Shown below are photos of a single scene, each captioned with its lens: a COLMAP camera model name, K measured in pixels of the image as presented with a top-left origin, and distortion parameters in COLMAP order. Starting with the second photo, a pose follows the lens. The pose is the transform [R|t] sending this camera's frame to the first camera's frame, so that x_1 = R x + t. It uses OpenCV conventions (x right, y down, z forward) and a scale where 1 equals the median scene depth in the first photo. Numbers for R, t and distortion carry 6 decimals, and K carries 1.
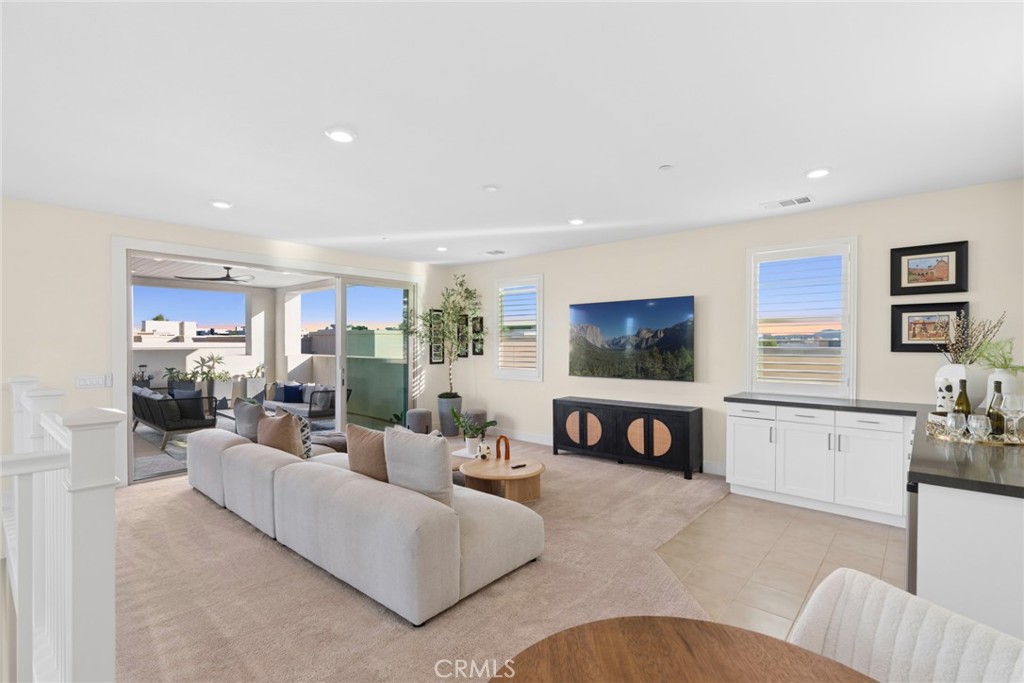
lens RADIAL K [[469.1, 0, 514.0], [0, 469.1, 342.3], [0, 0, 1]] dist [0.000666, -0.000646]
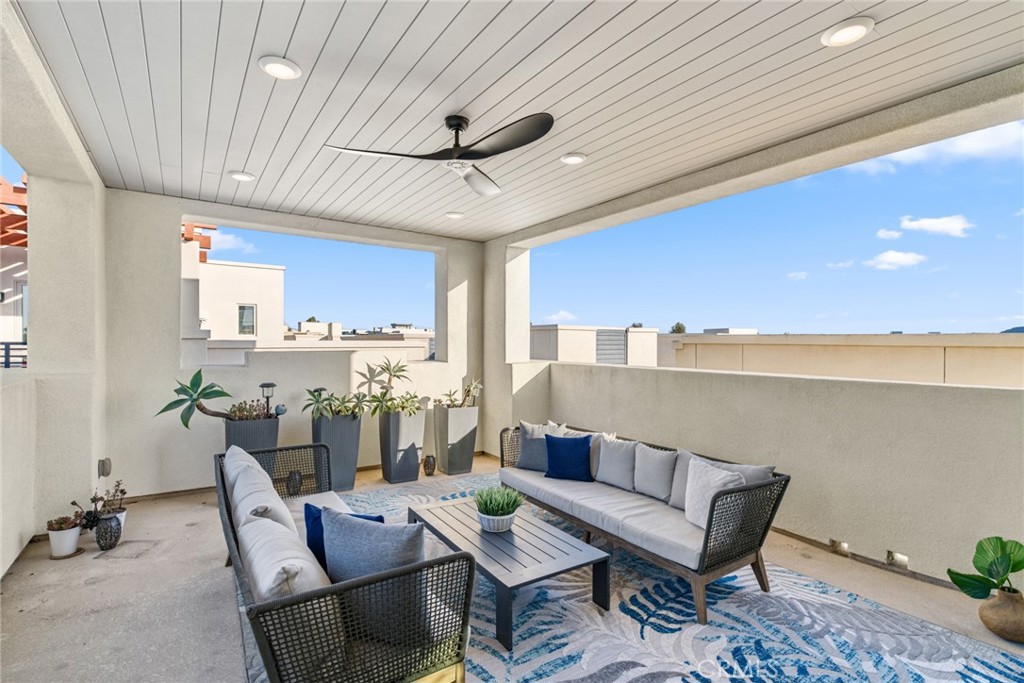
lens RADIAL K [[469.1, 0, 513.6], [0, 469.1, 345.0], [0, 0, 1]] dist [0.000666, -0.000646]
pose [[0.970764, 0.005736, -0.239966, -0.357130], [-0.004714, 0.999977, 0.004833, 0.005172], [0.239989, -0.003560, 0.970769, 0.493115]]
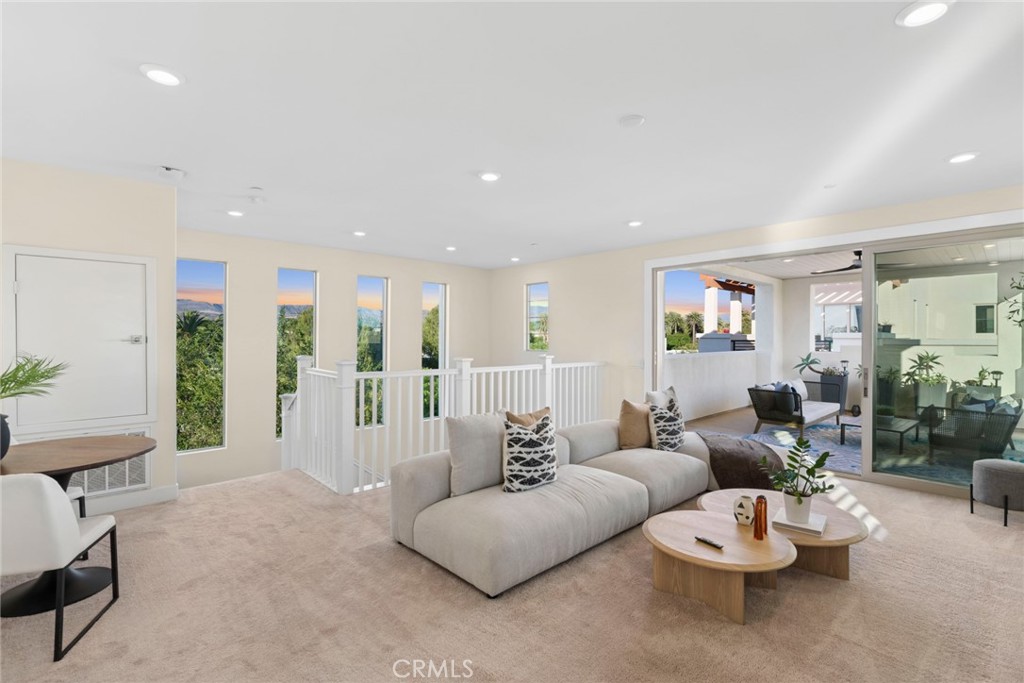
lens RADIAL K [[469.1, 0, 514.5], [0, 469.1, 340.0], [0, 0, 1]] dist [0.000666, -0.000646]
pose [[-0.114285, 0.003822, -0.993441, 0.264549], [-0.003439, 0.999985, 0.004243, 0.001714], [0.993442, 0.003901, -0.114270, 0.333824]]
